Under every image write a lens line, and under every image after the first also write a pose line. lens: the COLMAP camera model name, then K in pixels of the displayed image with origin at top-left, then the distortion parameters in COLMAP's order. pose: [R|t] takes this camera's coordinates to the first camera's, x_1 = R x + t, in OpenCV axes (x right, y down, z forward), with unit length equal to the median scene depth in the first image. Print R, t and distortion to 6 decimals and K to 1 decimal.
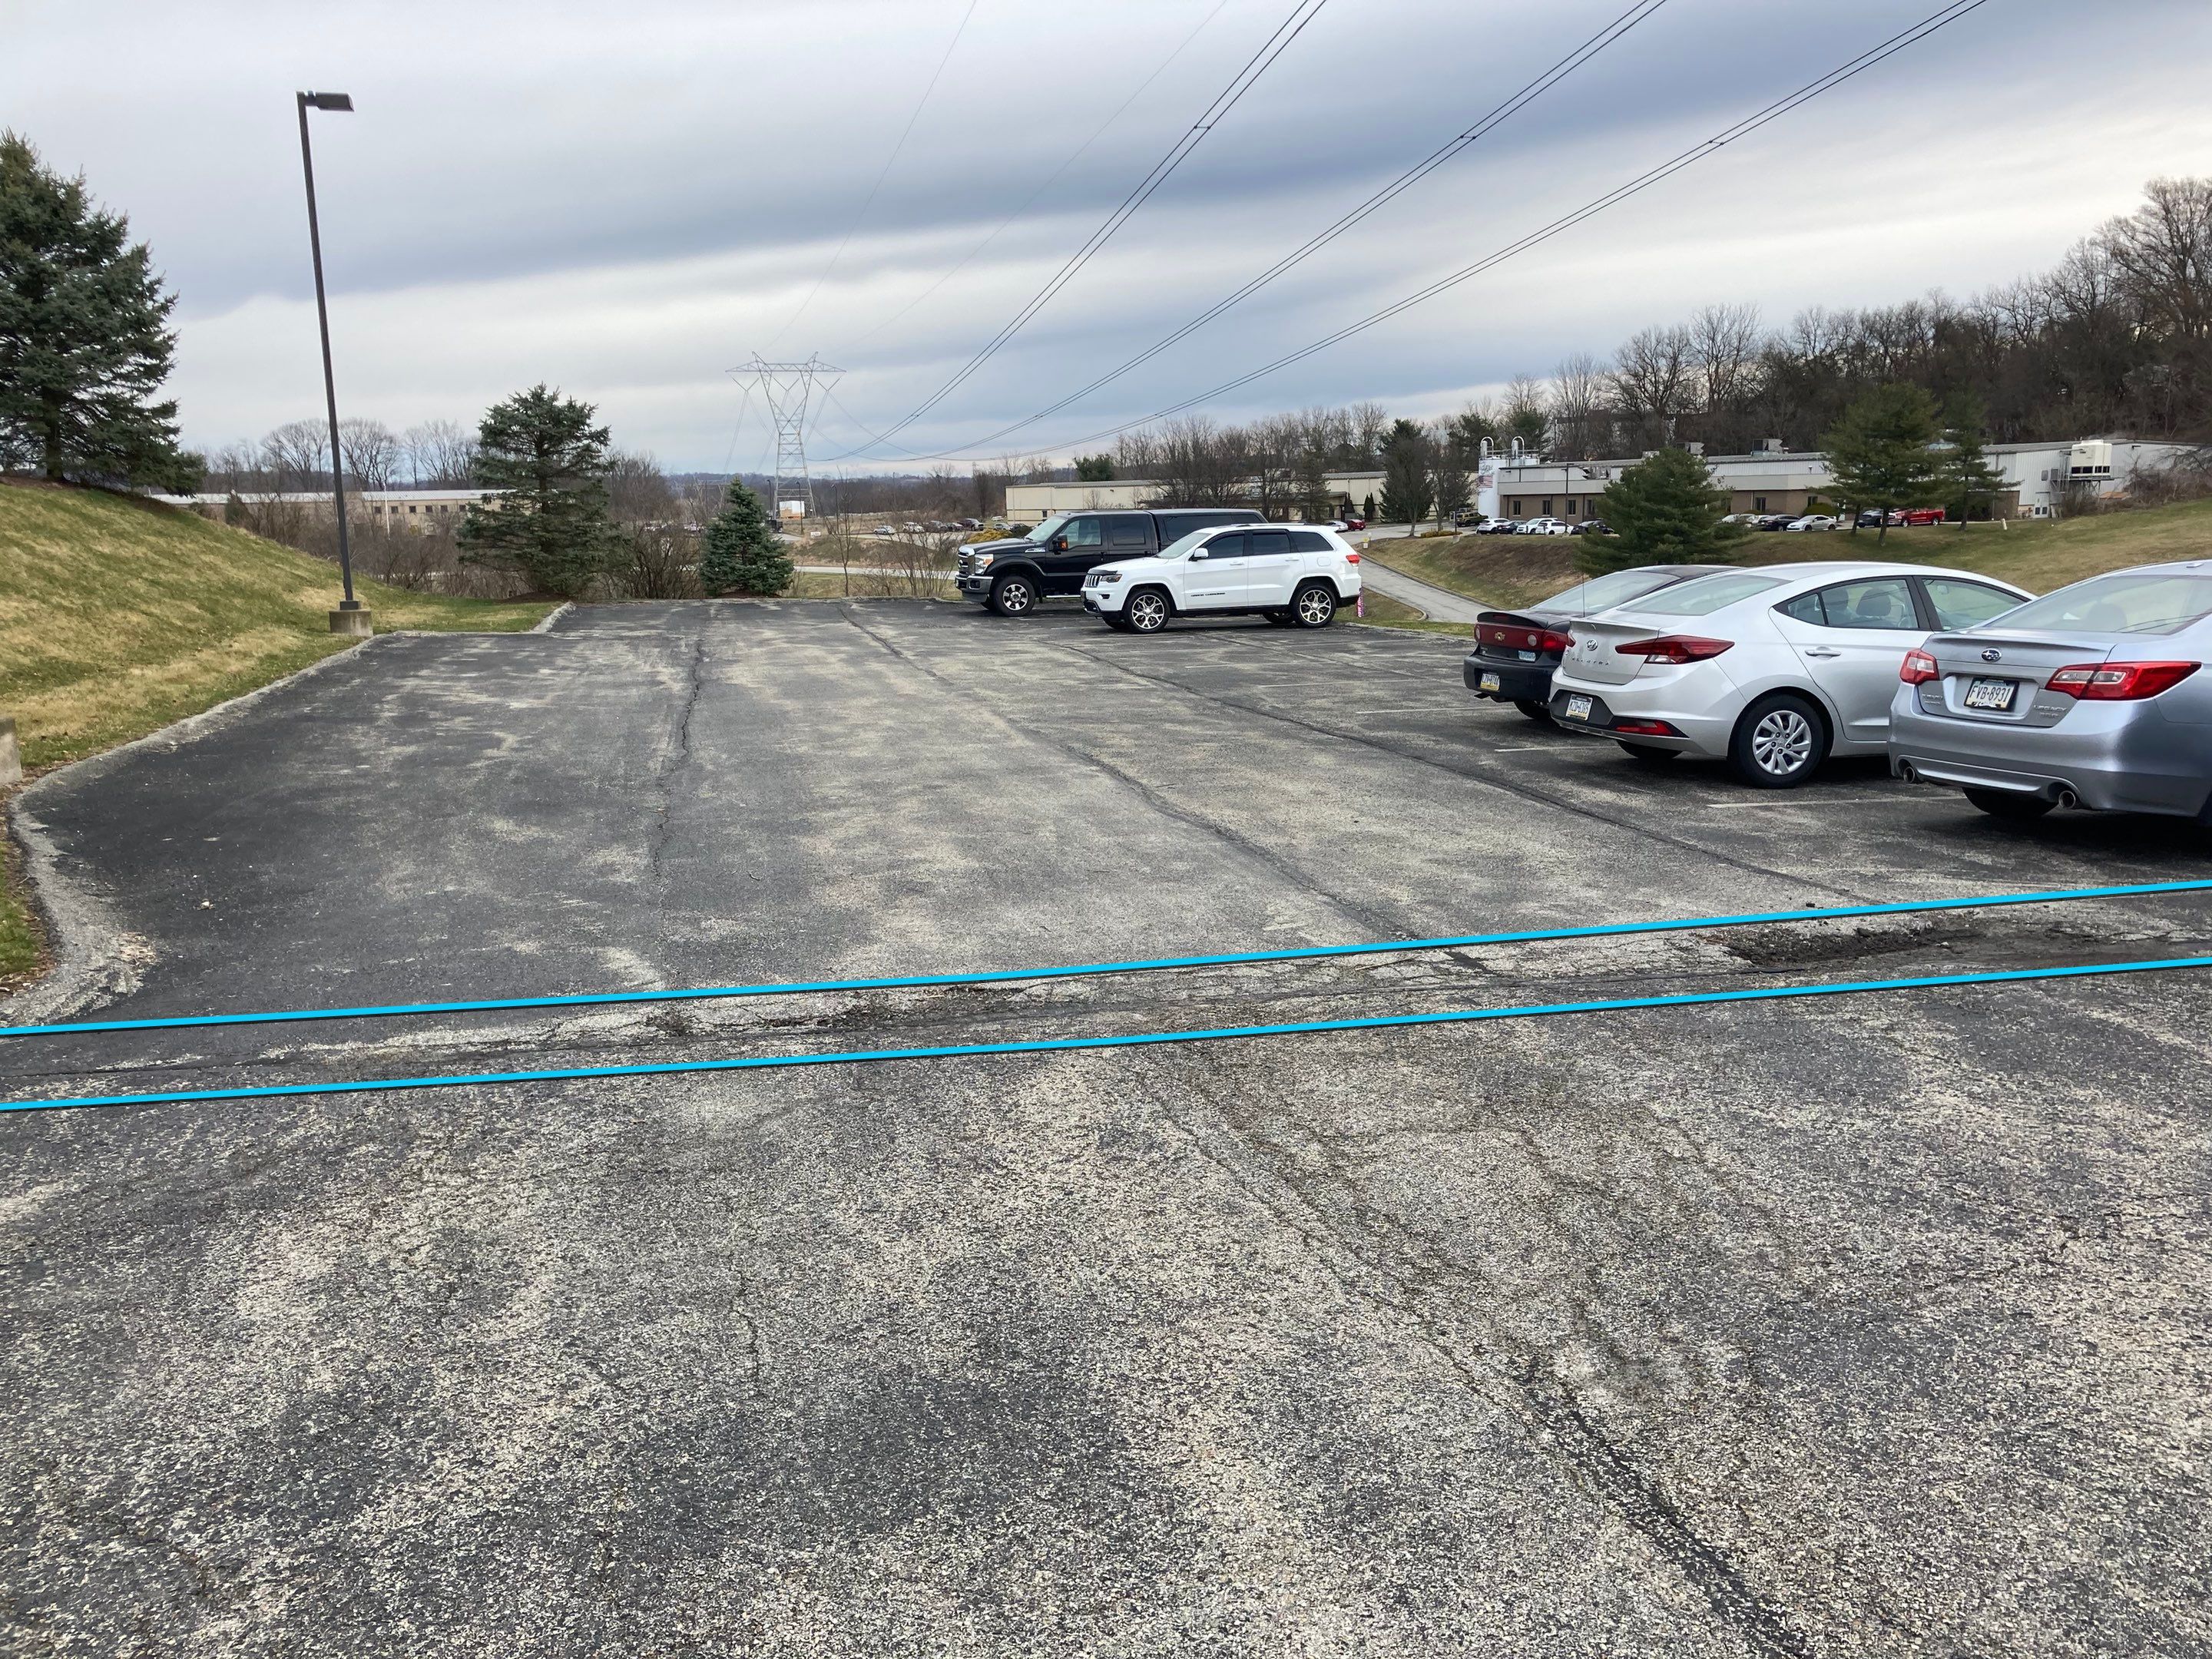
lens RADIAL K [[1740.2, 0, 1124.4], [0, 1740.2, 816.3], [0, 0, 1]] dist [0.027526, -0.047675]
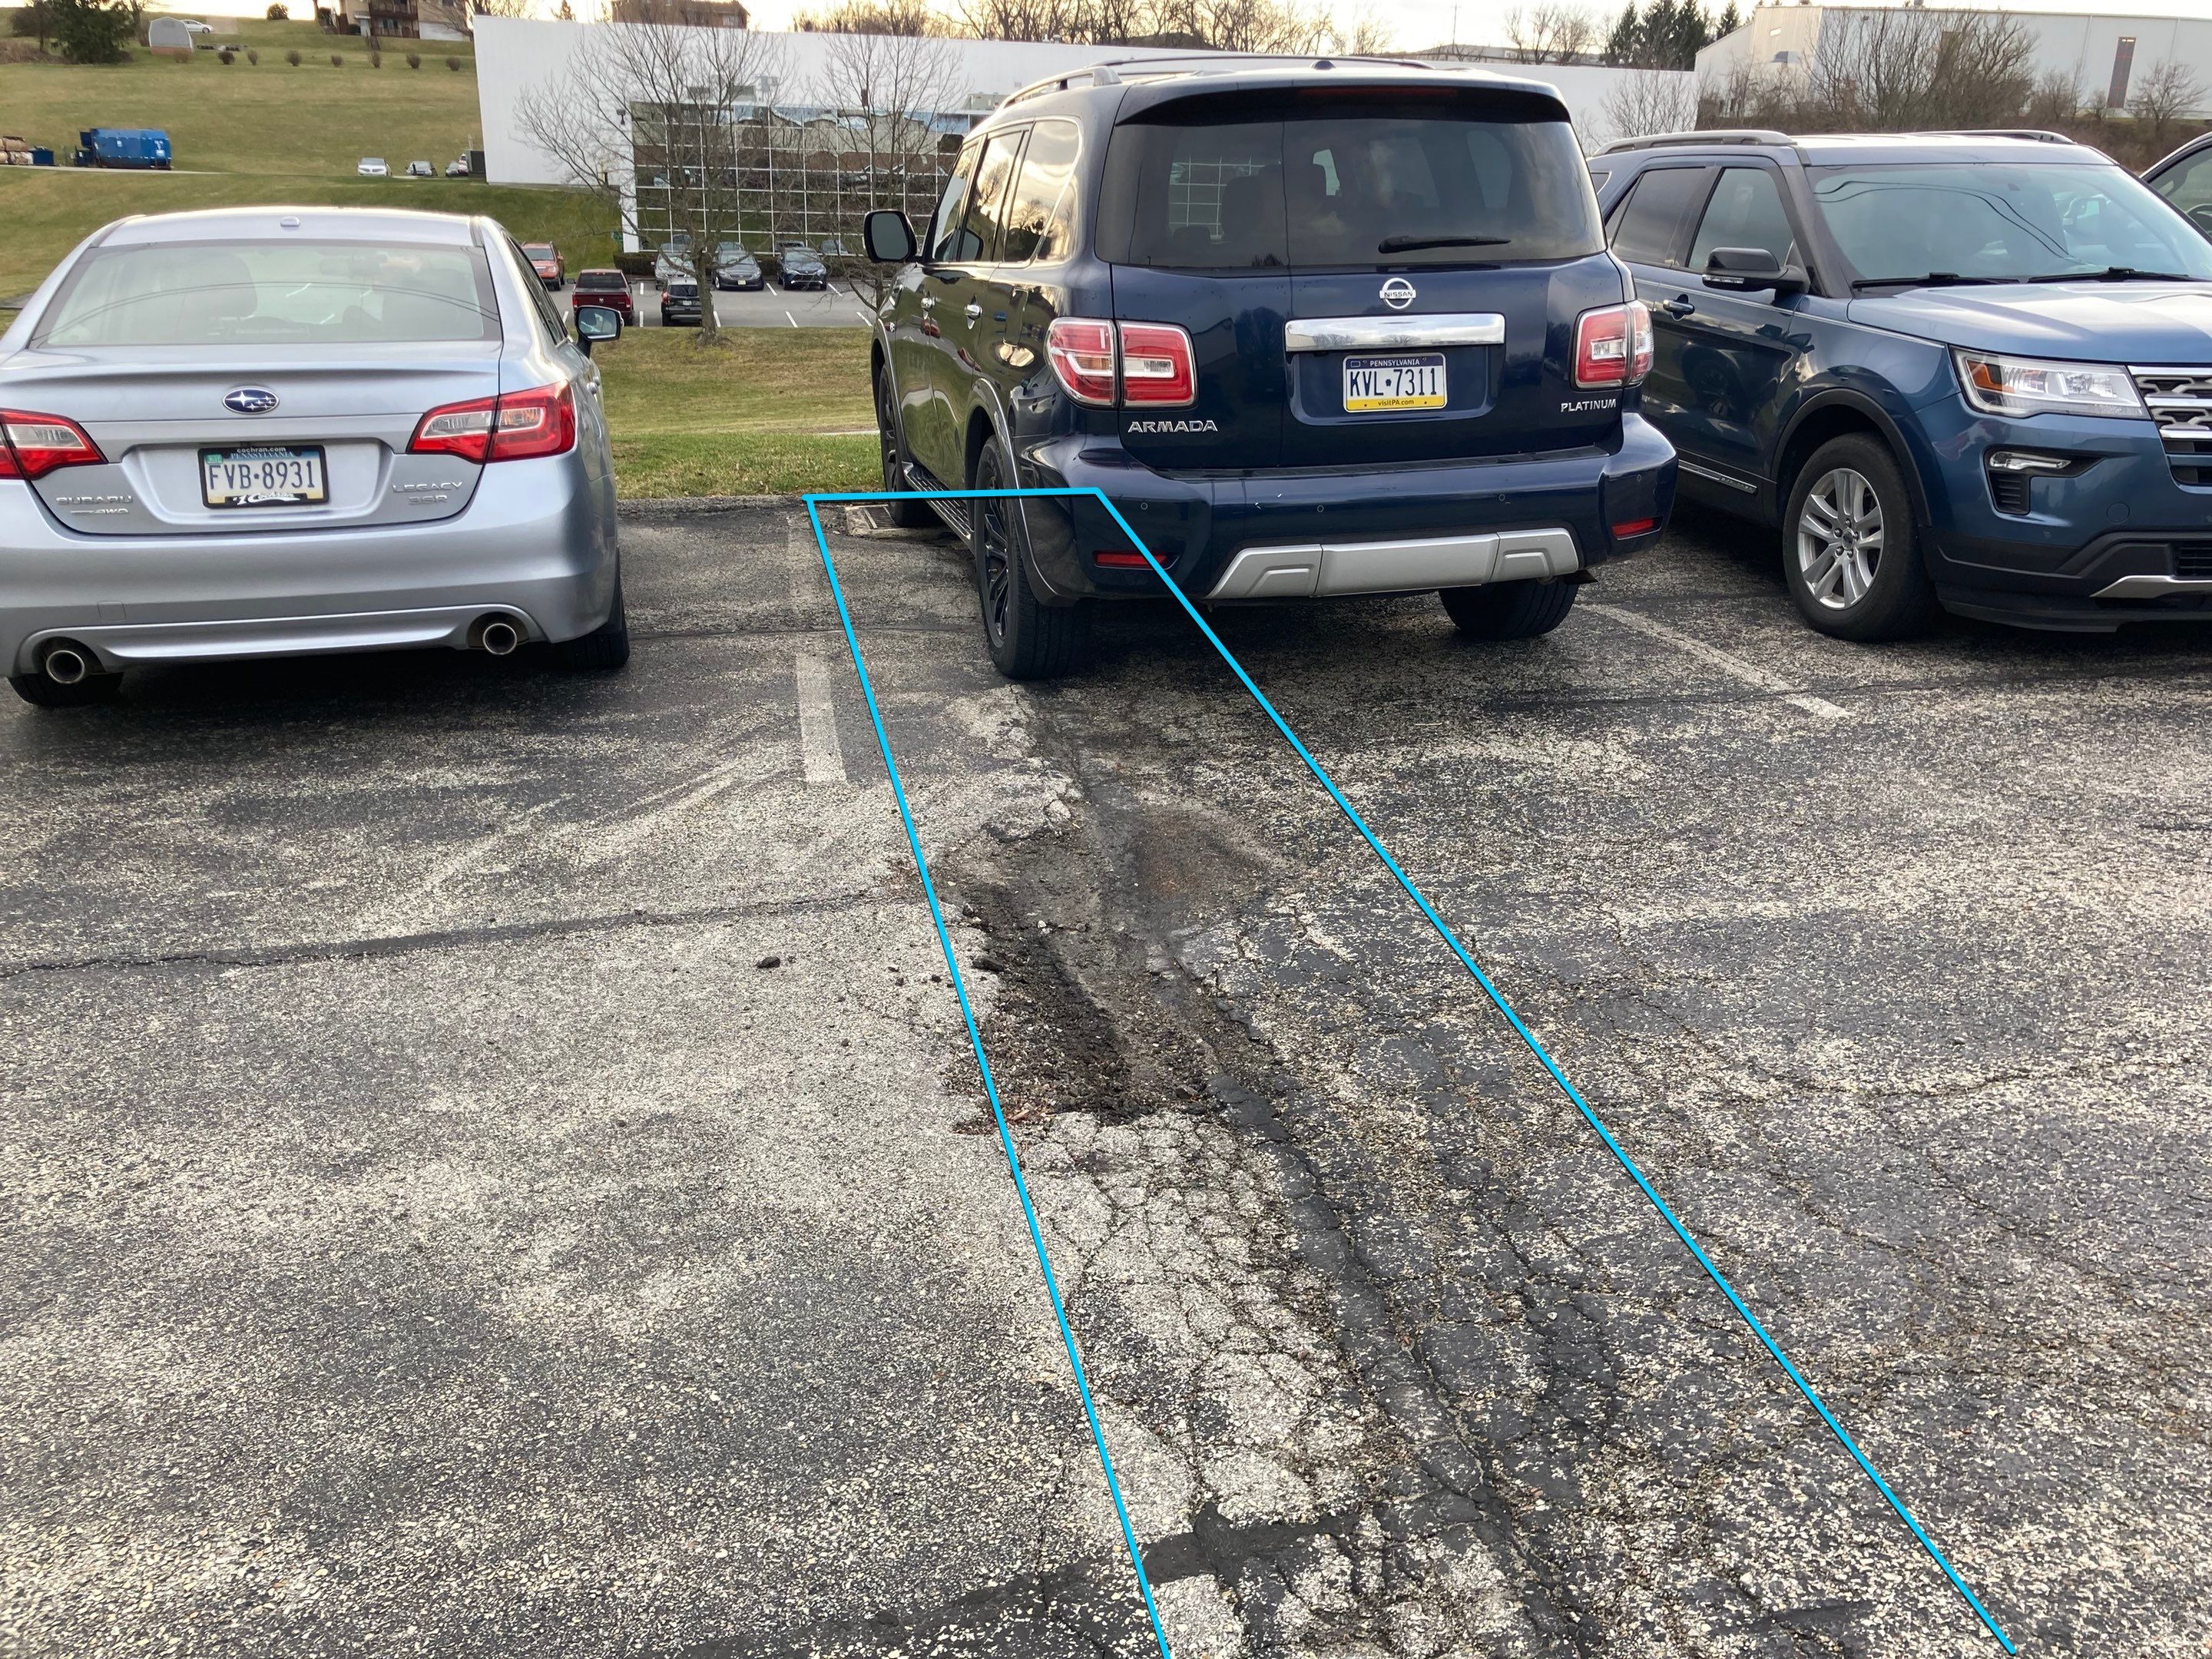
lens RADIAL K [[1740.2, 0, 1106.2], [0, 1740.2, 834.3], [0, 0, 1]] dist [0.027526, -0.047675]
pose [[-0.015403, -0.316395, 0.948502, -0.035028], [0.143257, 0.938130, 0.315262, -0.100390], [-0.989566, 0.140736, 0.030876, 0.768882]]
